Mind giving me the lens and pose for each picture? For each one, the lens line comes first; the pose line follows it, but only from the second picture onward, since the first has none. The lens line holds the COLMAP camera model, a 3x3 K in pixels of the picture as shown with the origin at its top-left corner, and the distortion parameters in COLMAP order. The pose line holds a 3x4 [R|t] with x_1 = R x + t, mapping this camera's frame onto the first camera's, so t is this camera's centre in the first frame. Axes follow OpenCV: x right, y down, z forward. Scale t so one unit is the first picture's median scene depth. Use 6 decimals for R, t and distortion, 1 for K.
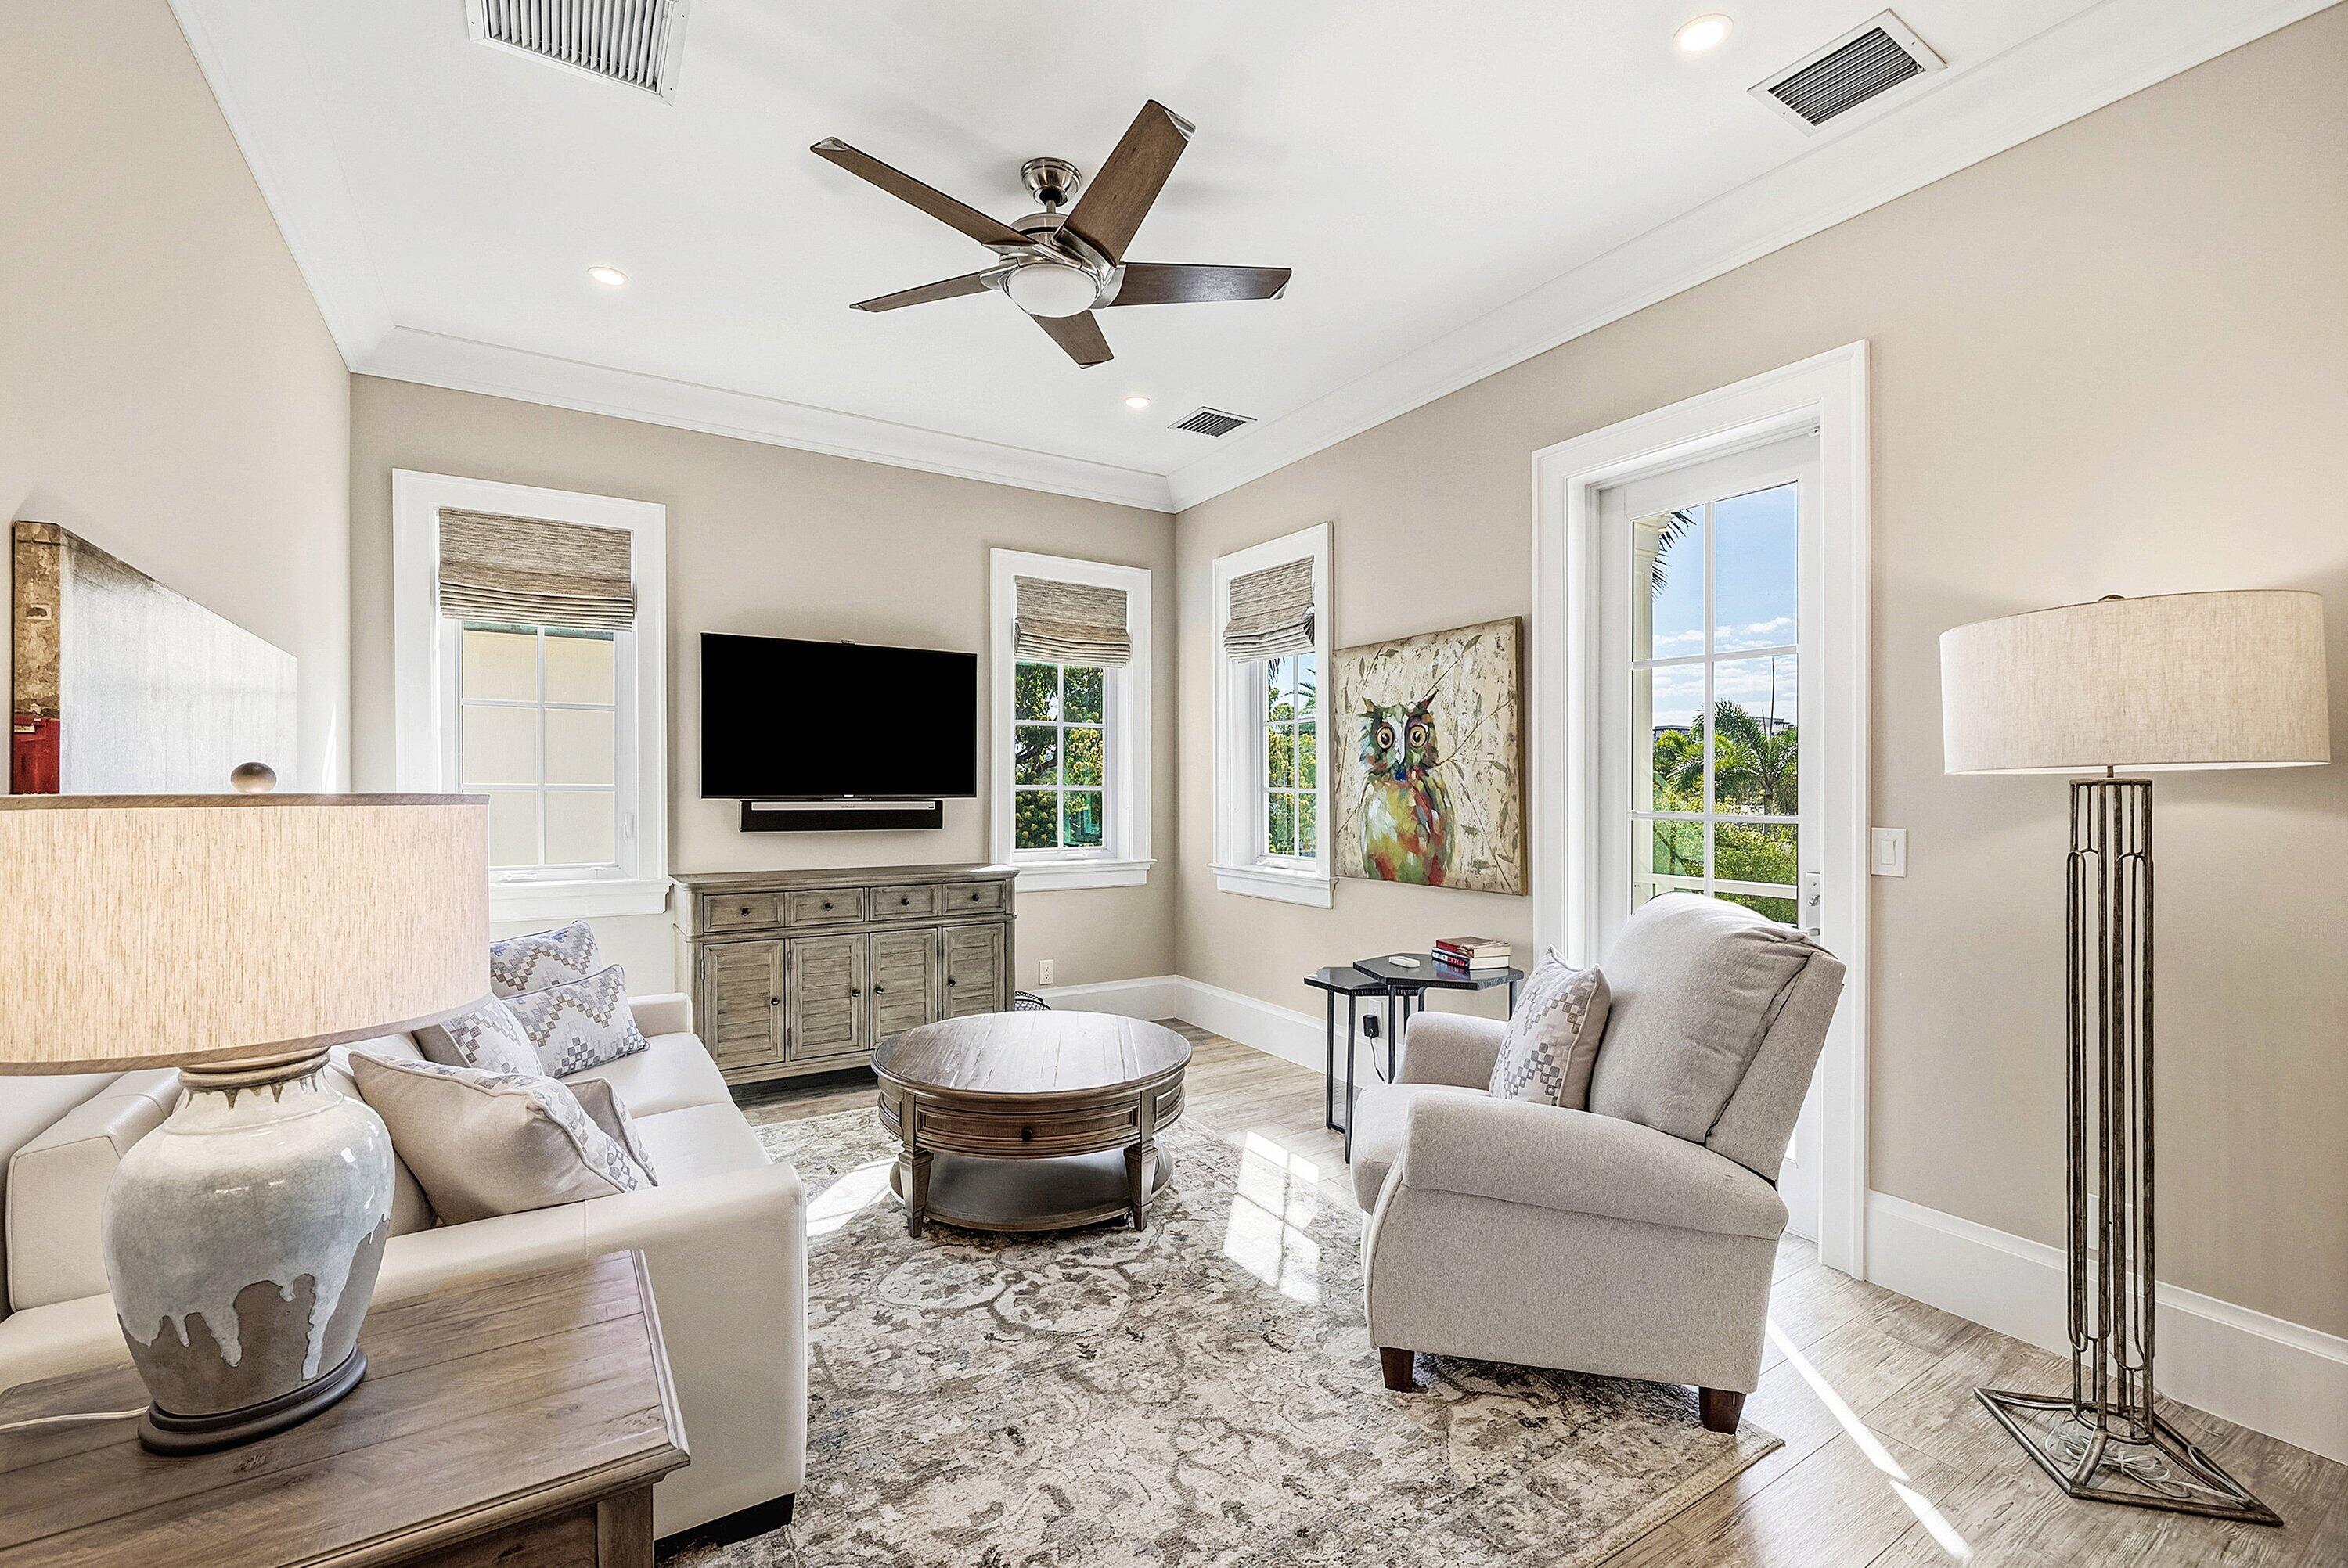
lens RADIAL K [[992.9, 0, 1172.5], [0, 992.9, 787.0], [0, 0, 1]] dist [-0.002055, 0.000031]
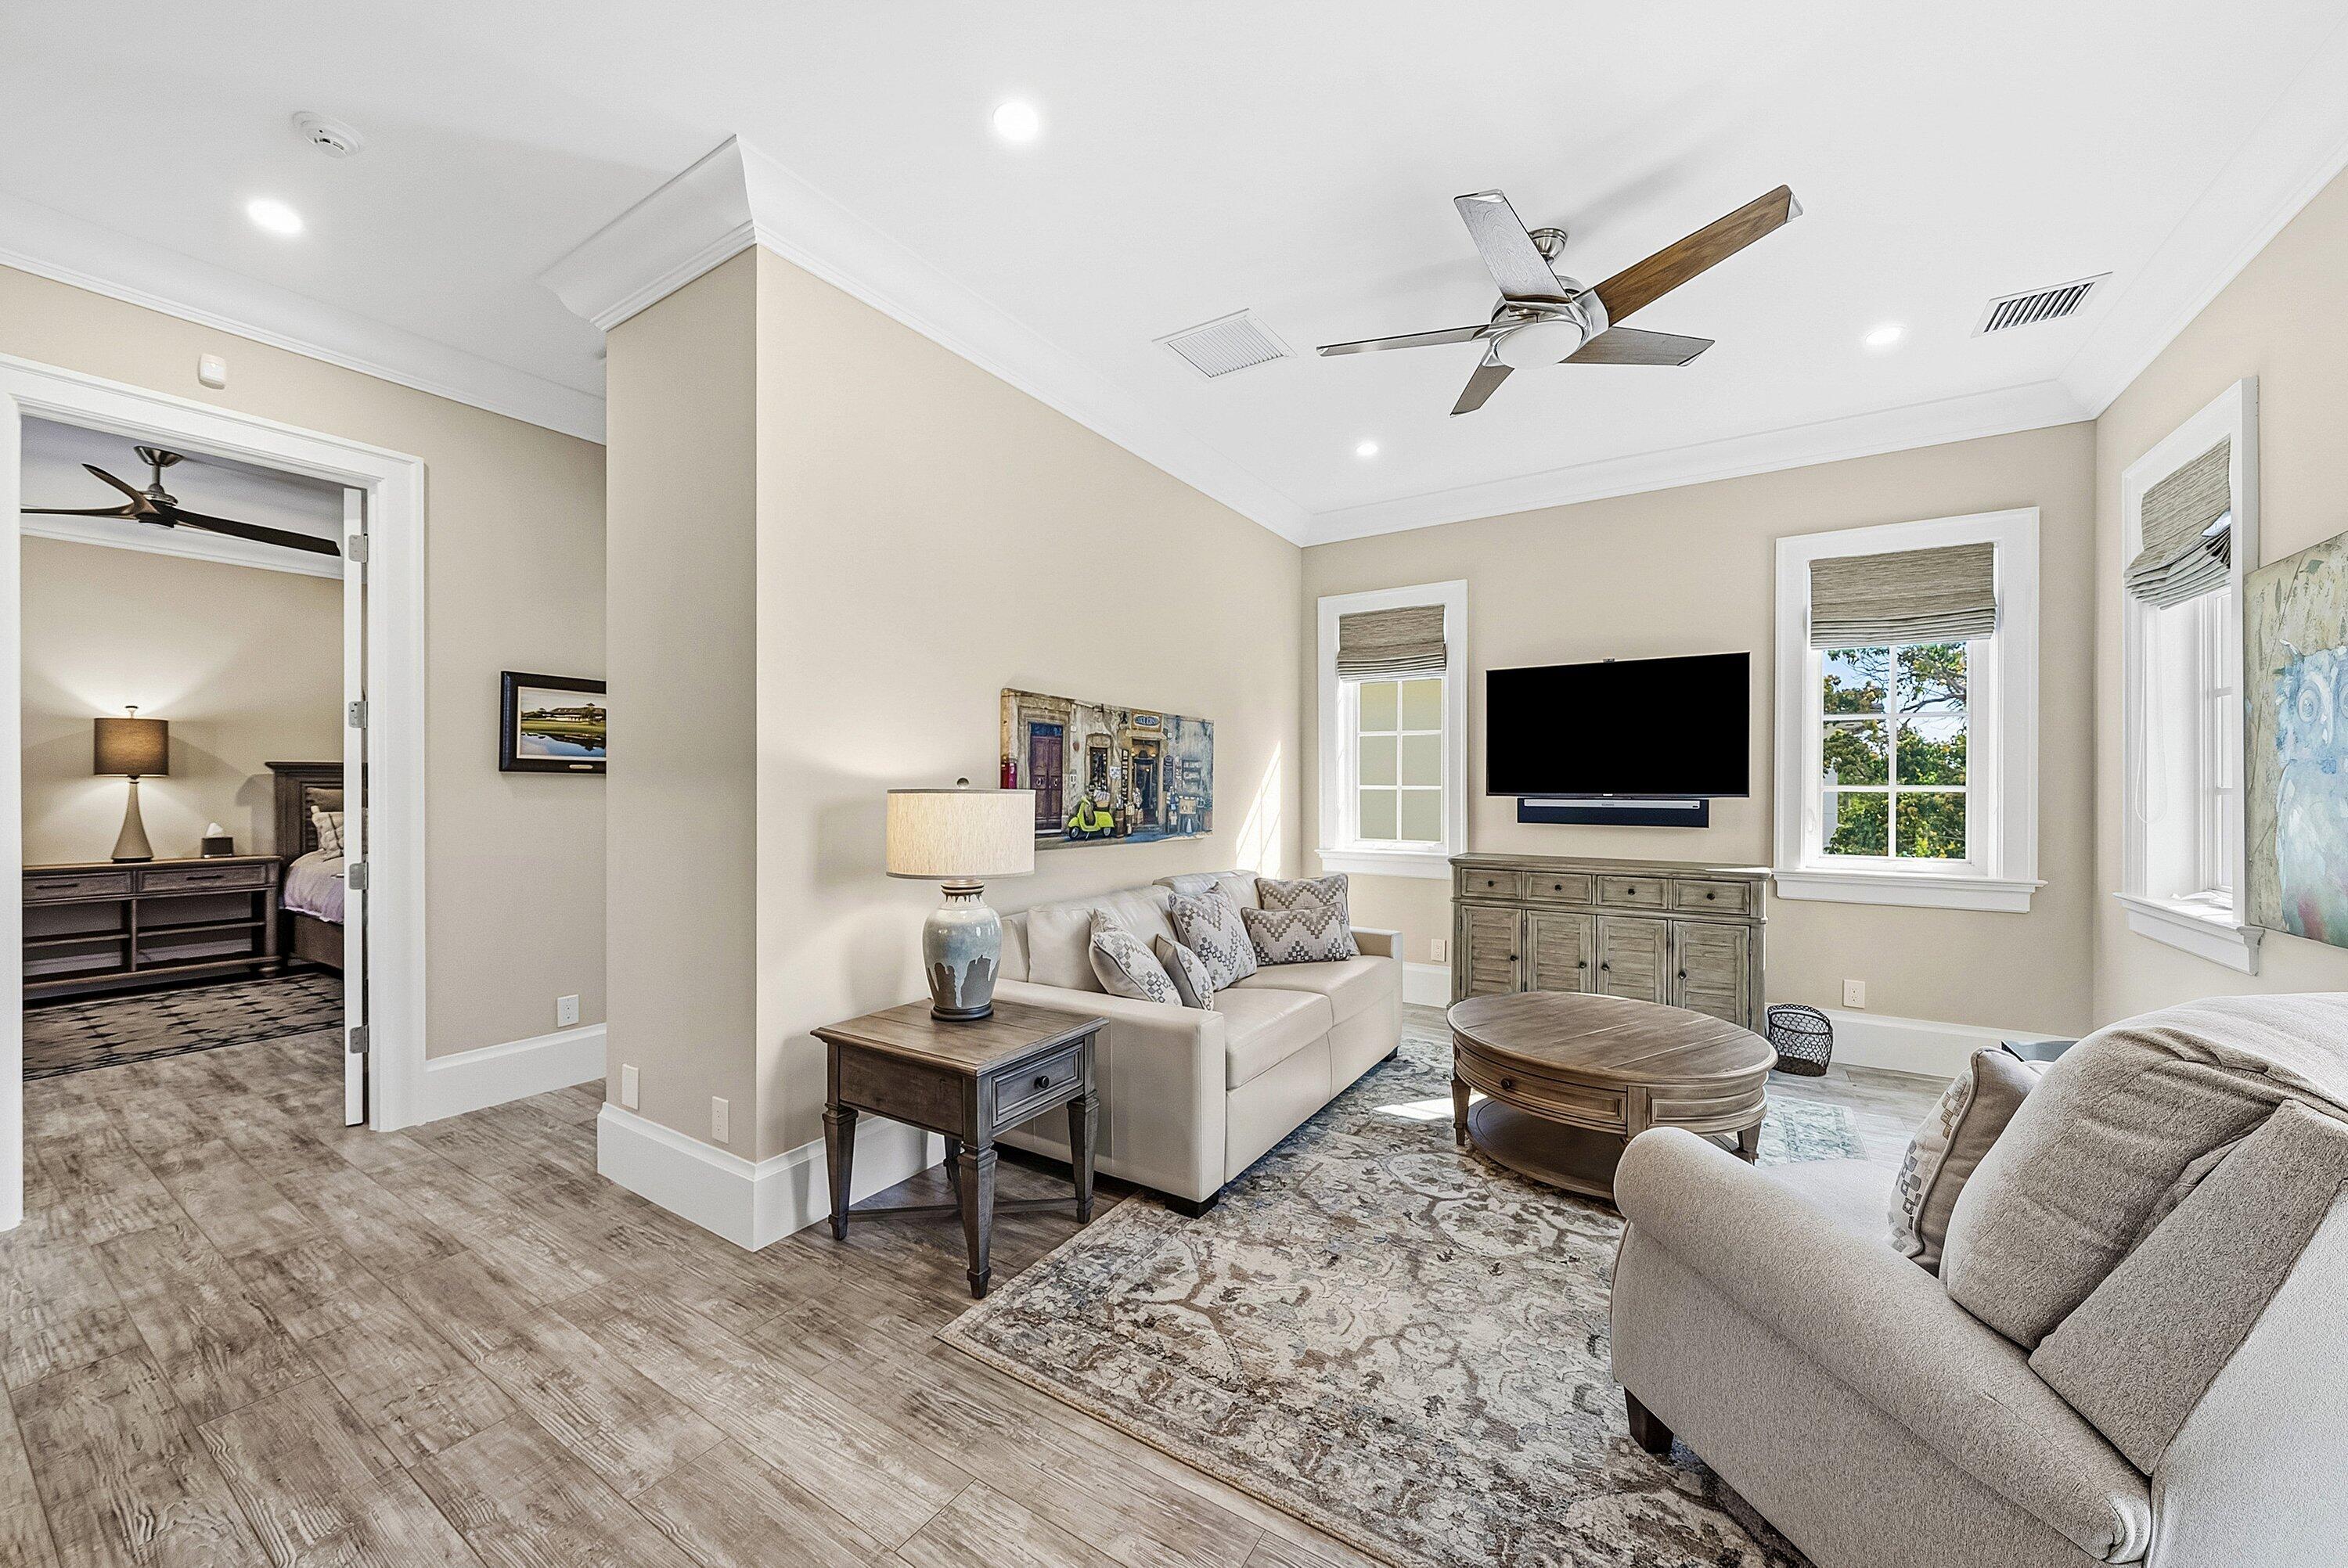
lens RADIAL K [[867.3, 0, 1172.0], [0, 867.3, 785.5], [0, 0, 1]] dist [-0.003892, -0.000471]
pose [[0.425704, -0.003161, -0.904857, 0.413747], [-0.000561, 0.999993, -0.003757, 0.002382], [0.904862, 0.002107, 0.425700, 0.144680]]
